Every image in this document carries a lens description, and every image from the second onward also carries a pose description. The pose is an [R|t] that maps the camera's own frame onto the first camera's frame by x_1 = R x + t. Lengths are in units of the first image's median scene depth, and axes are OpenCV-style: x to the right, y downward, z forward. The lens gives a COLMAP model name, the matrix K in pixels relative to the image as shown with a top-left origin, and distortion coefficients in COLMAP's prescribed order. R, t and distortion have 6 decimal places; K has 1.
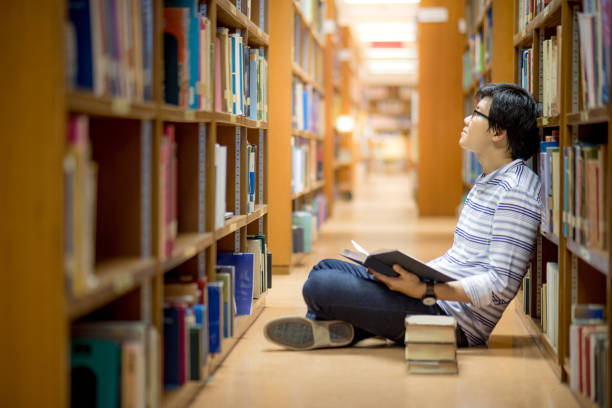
lens RADIAL K [[1515.6, 0, 306.0], [0, 1515.6, 204.0], [0, 0, 1]] dist [0.066787, 0.573120]
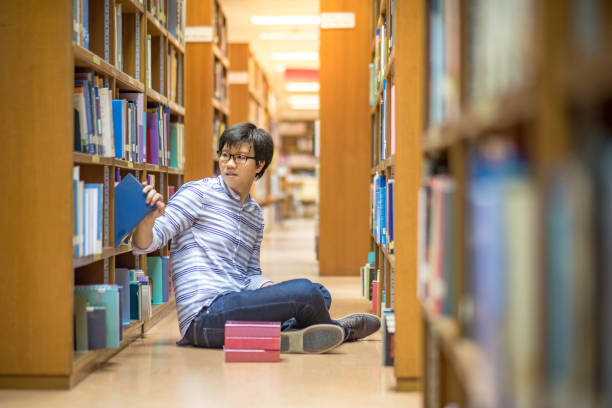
lens RADIAL K [[1515.6, 0, 306.0], [0, 1515.6, 204.0], [0, 0, 1]] dist [0.066787, 0.573120]
pose [[0.999002, 0.000358, 0.044671, 0.097621], [0.000863, 0.999627, -0.027311, -0.020393], [-0.044665, 0.027322, 0.998628, 0.638324]]
